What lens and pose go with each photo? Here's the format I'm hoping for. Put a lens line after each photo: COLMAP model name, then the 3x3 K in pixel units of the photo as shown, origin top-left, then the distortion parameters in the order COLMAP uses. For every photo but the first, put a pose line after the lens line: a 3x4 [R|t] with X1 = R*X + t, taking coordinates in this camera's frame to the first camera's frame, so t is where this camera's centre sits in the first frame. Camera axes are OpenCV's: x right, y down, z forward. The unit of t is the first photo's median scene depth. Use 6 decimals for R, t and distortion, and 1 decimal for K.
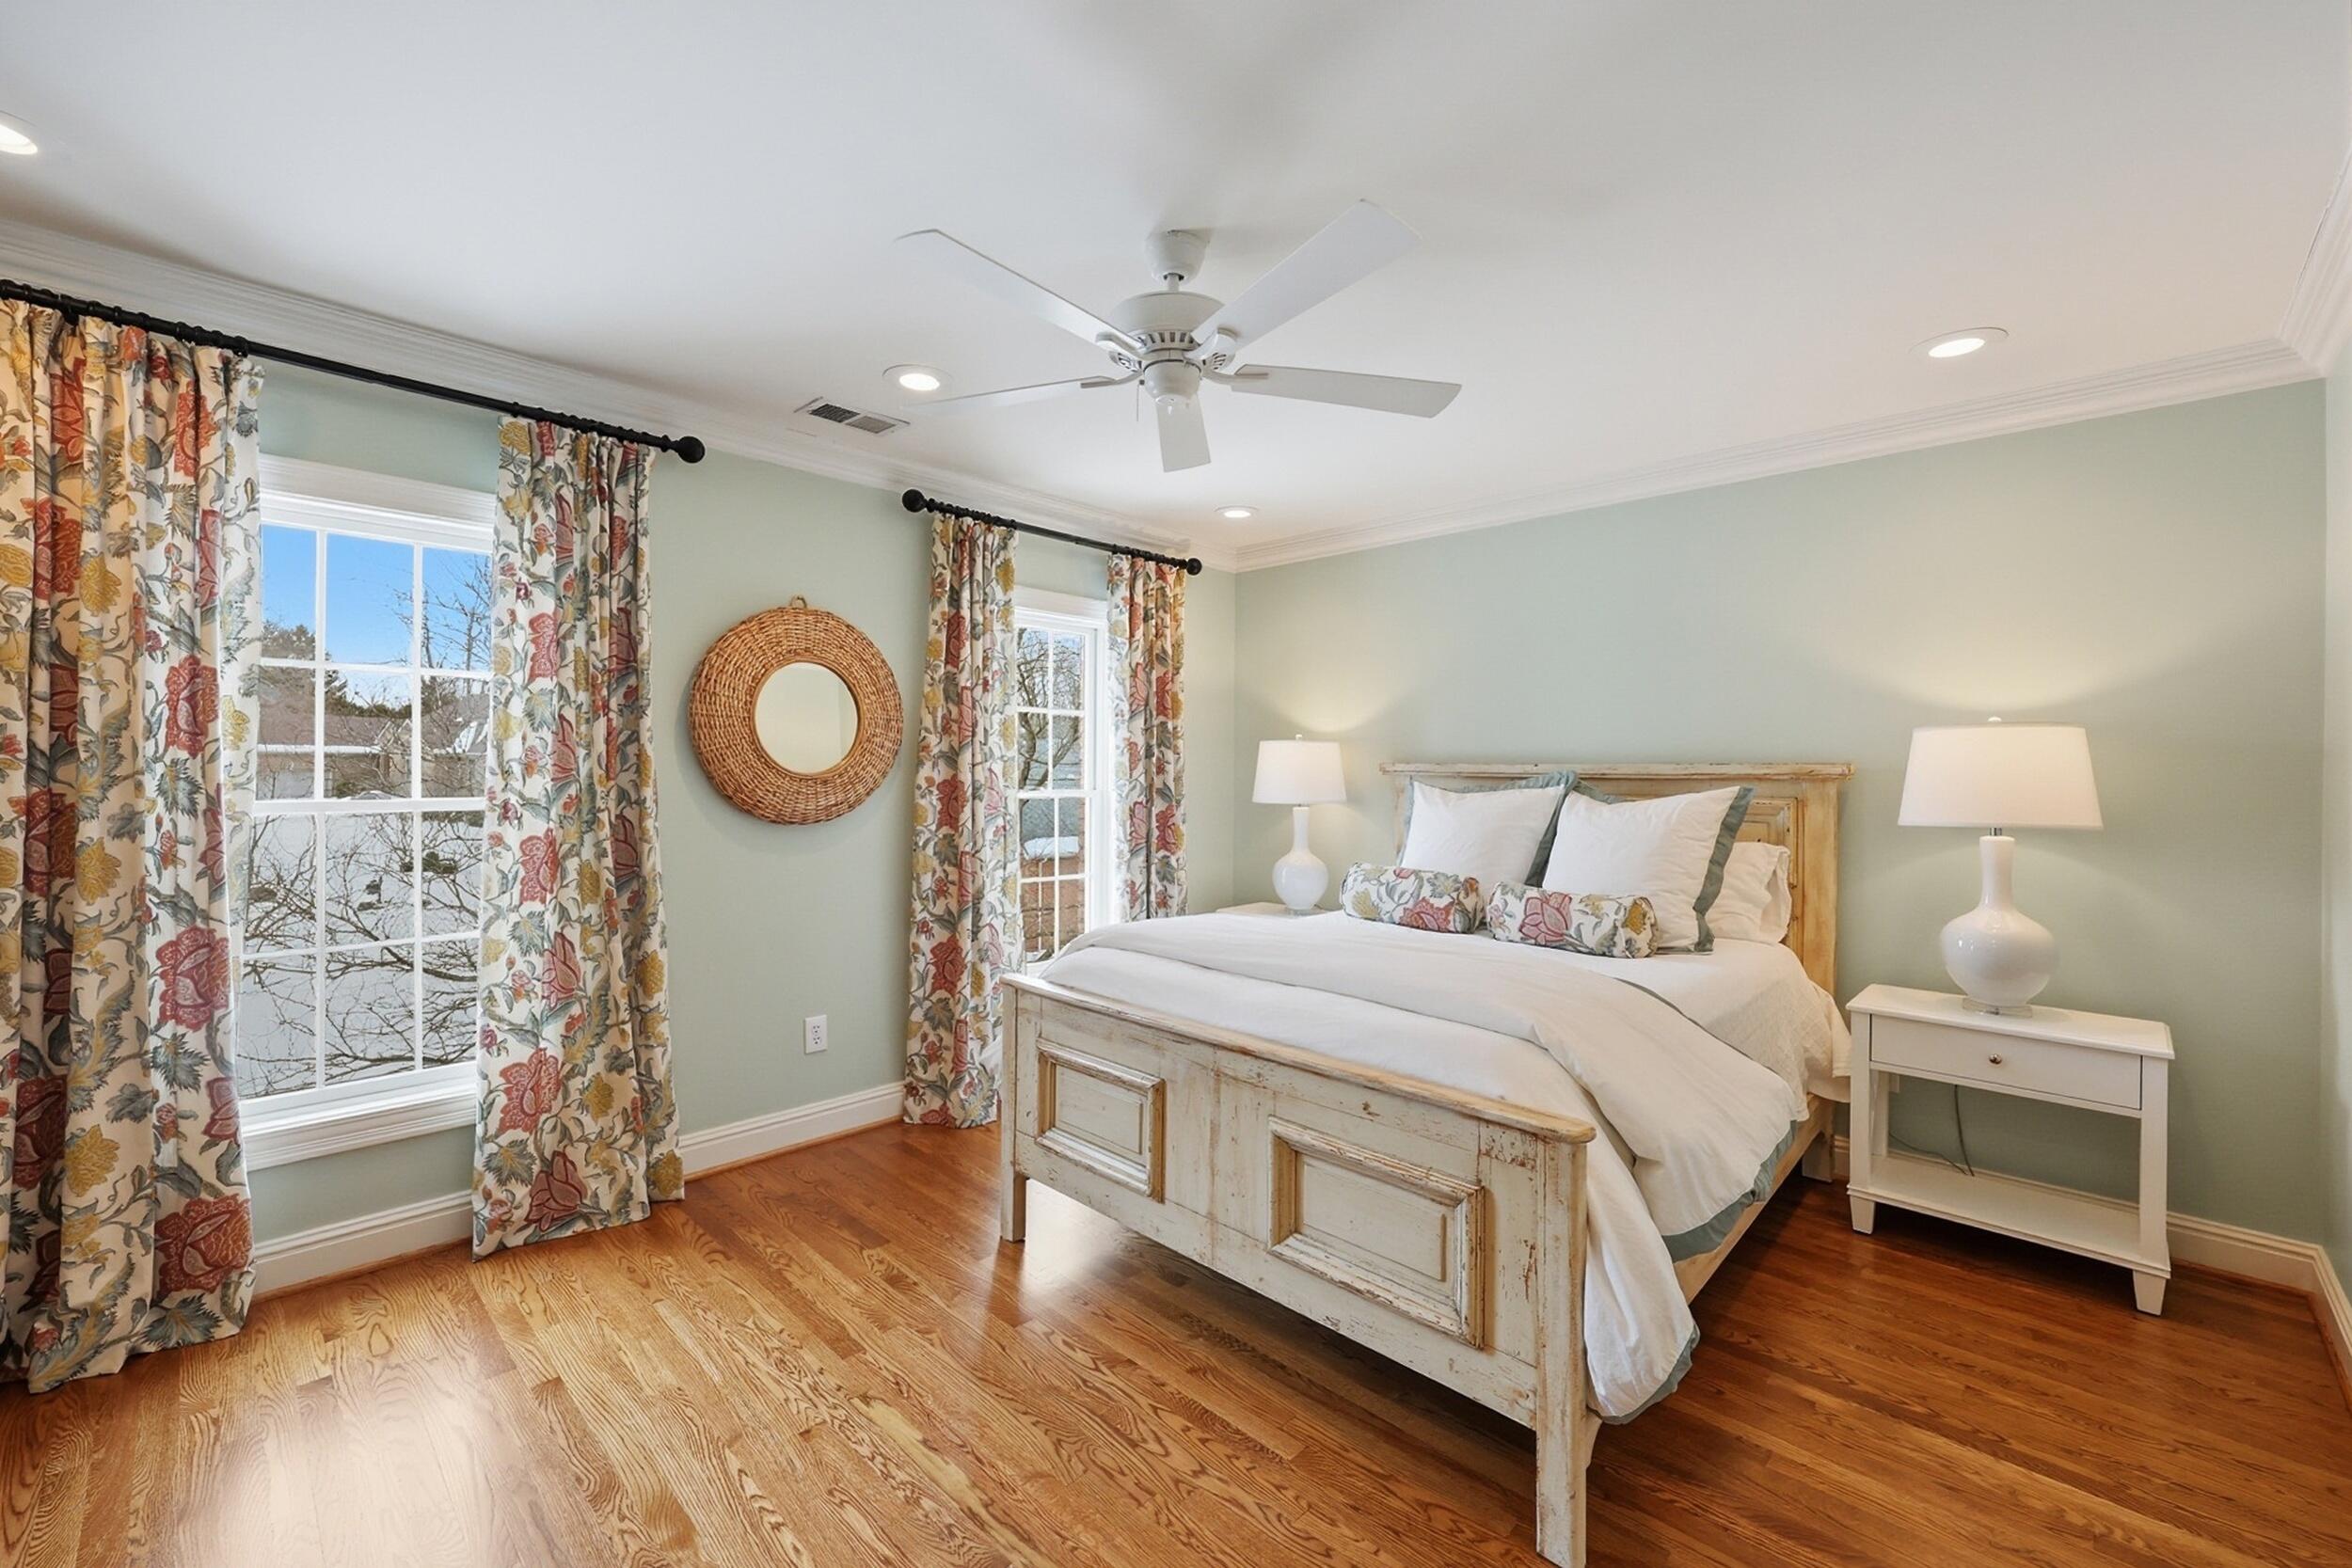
lens RADIAL K [[961.4, 0, 1179.3], [0, 961.4, 776.6], [0, 0, 1]] dist [-0.000192, -0.000386]
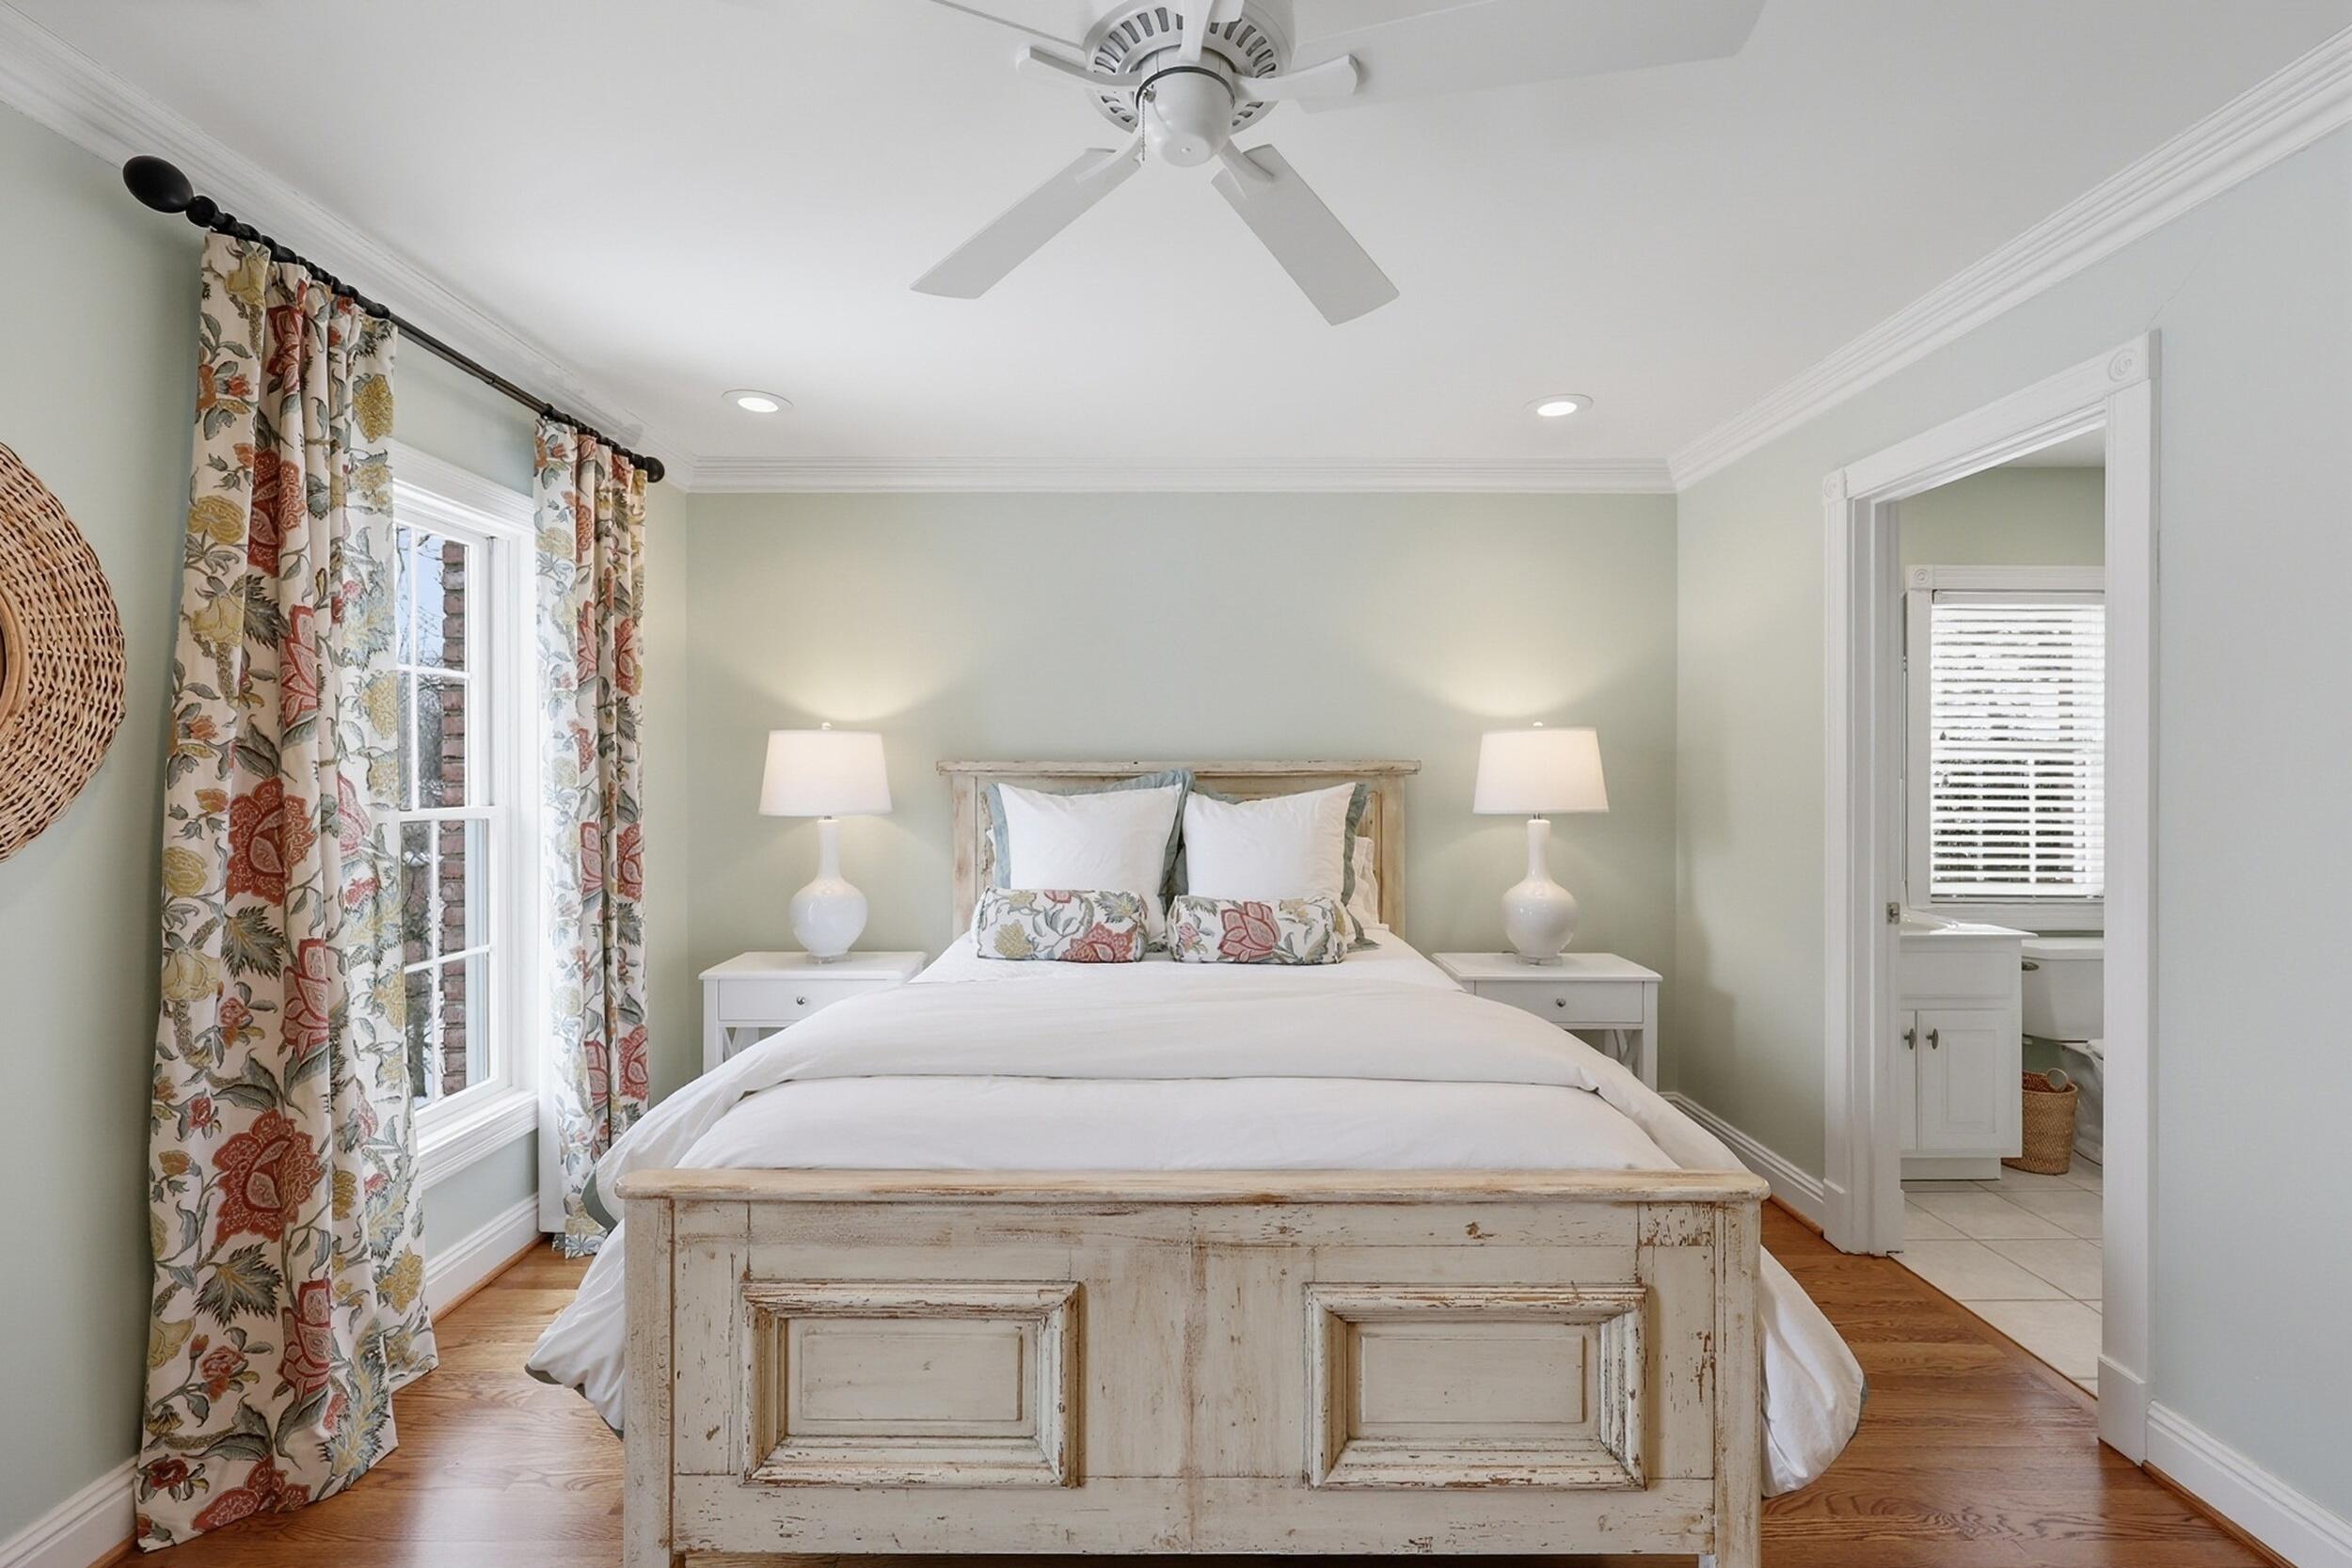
lens RADIAL K [[961.4, 0, 1179.3], [0, 961.4, 776.6], [0, 0, 1]] dist [-0.000192, -0.000386]
pose [[0.714440, -0.011884, 0.699596, -0.249187], [0.010969, 0.999923, 0.005784, -0.004012], [-0.699611, 0.003542, 0.714515, 0.332787]]
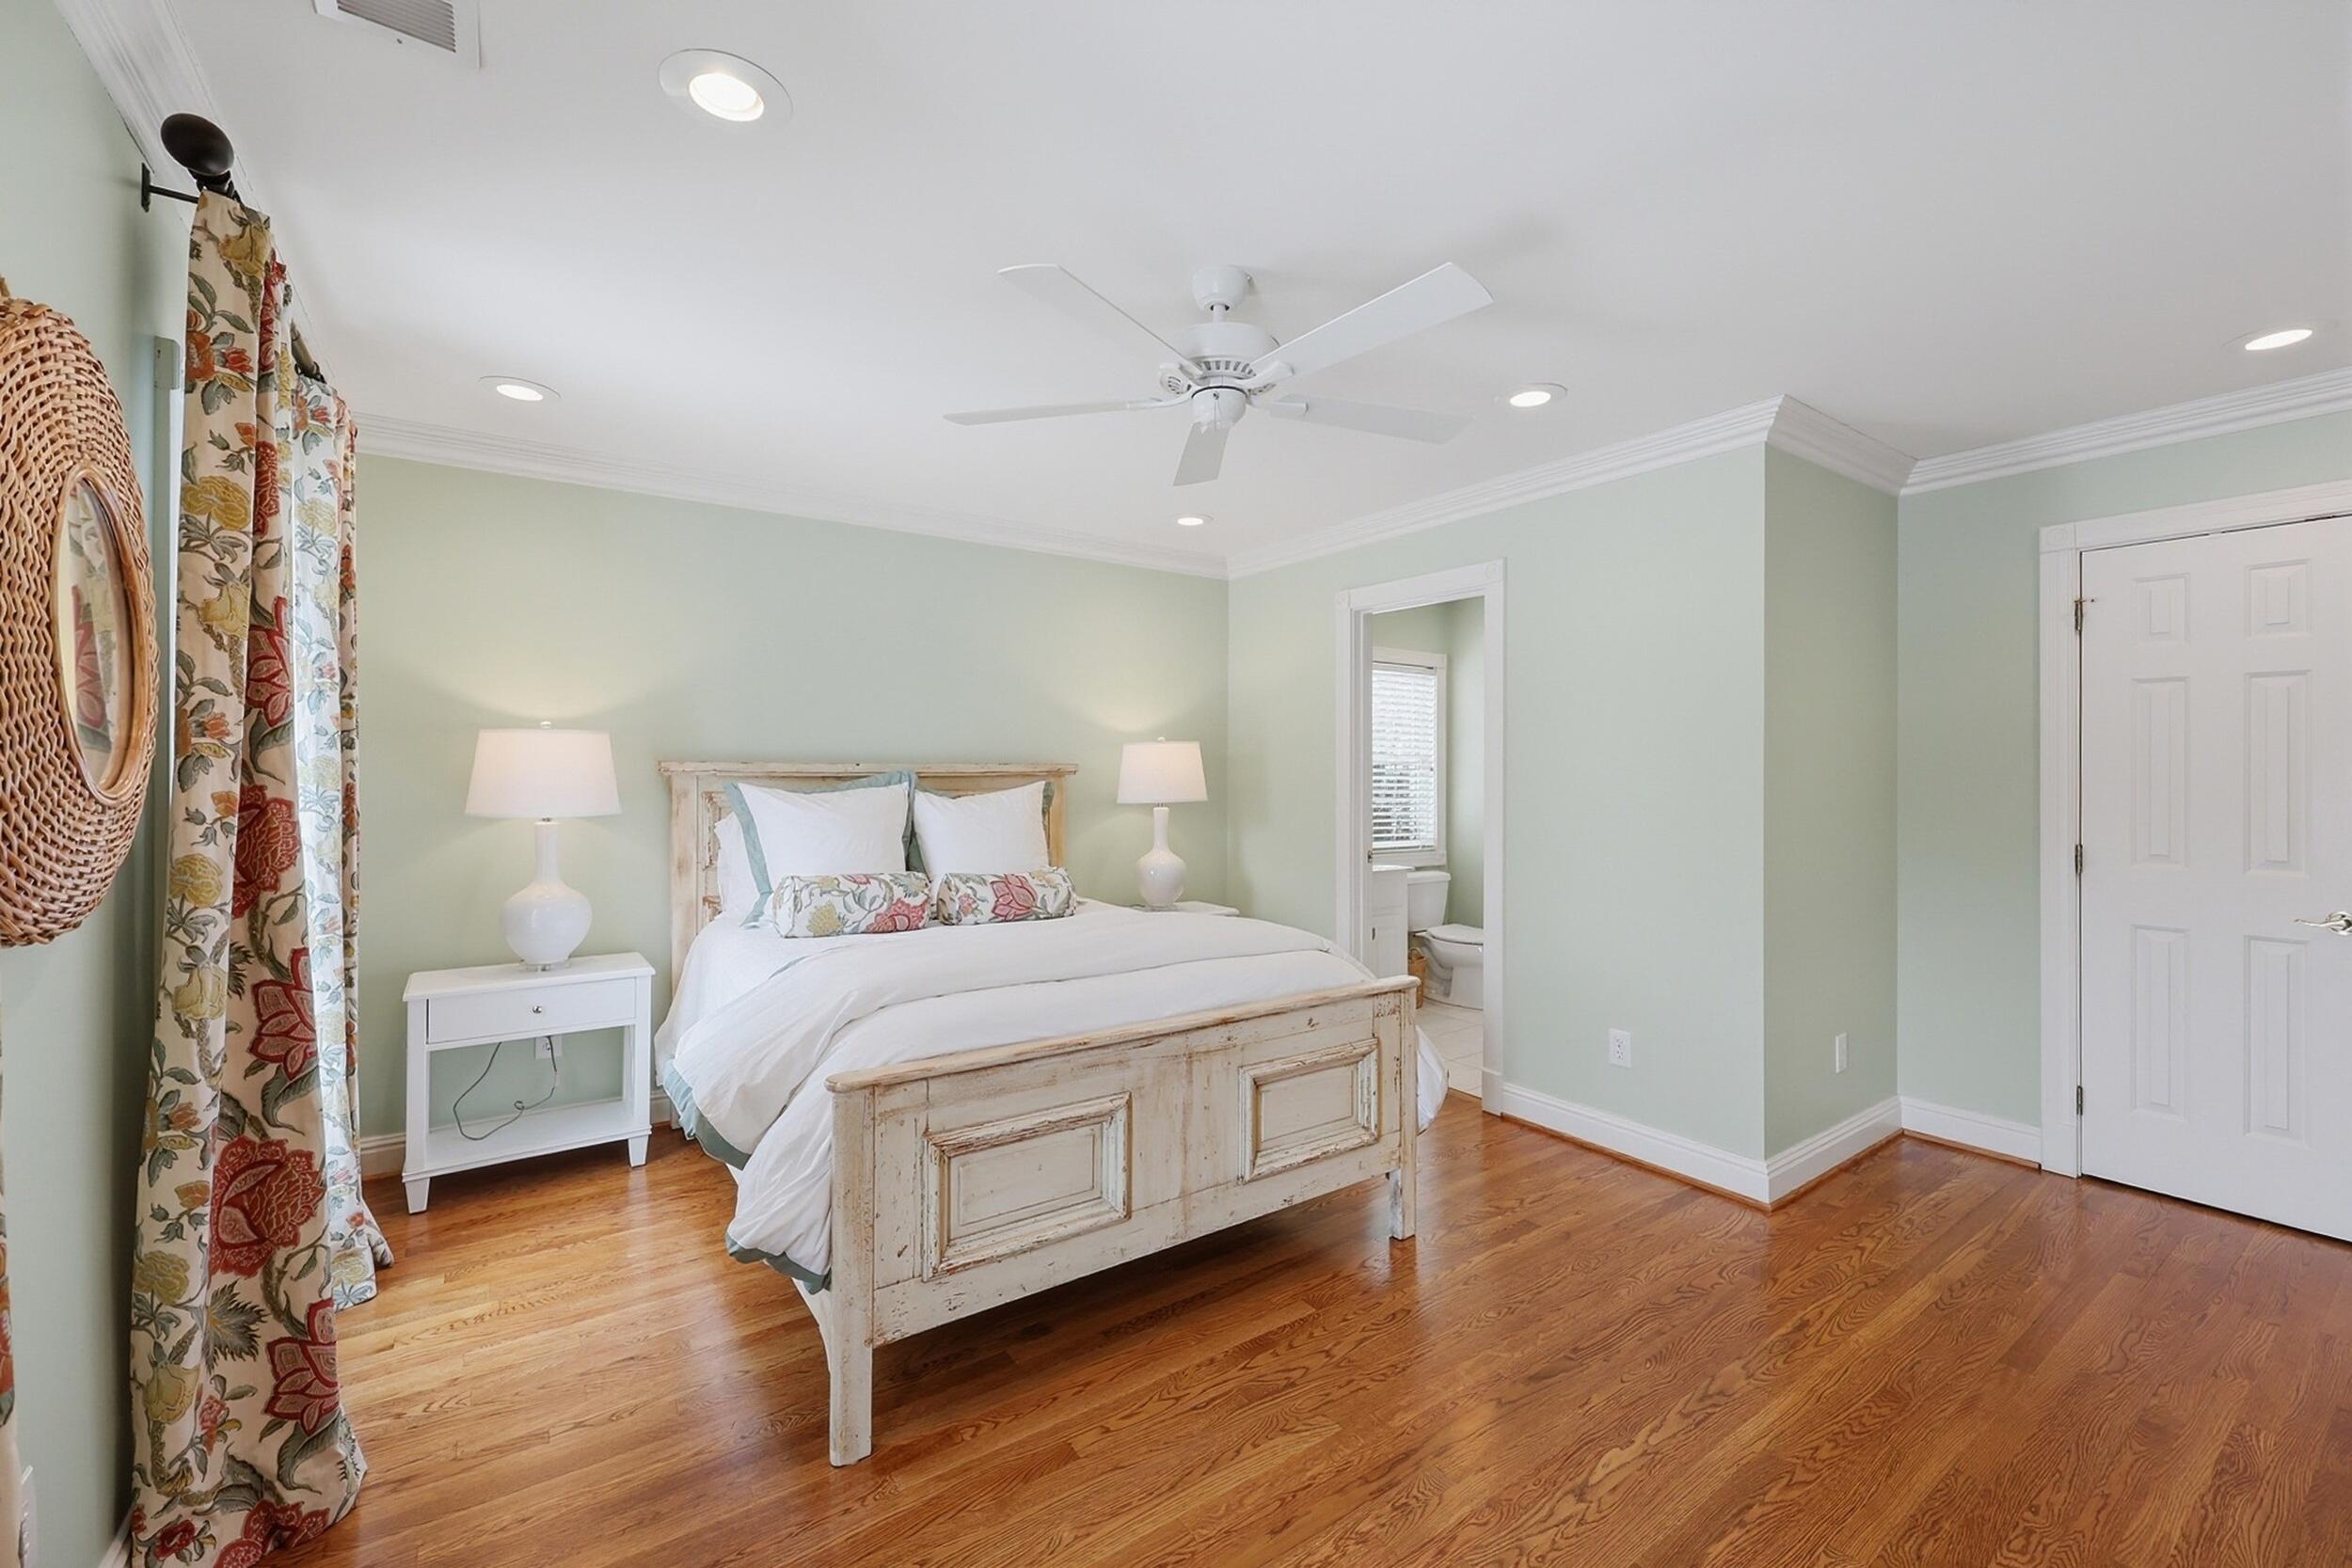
lens RADIAL K [[961.4, 0, 1179.3], [0, 961.4, 776.6], [0, 0, 1]] dist [-0.000192, -0.000386]
pose [[0.183925, -0.013063, 0.982854, -0.609912], [0.007568, 0.999901, 0.011873, -0.009145], [-0.982911, 0.005254, 0.184006, 0.489979]]
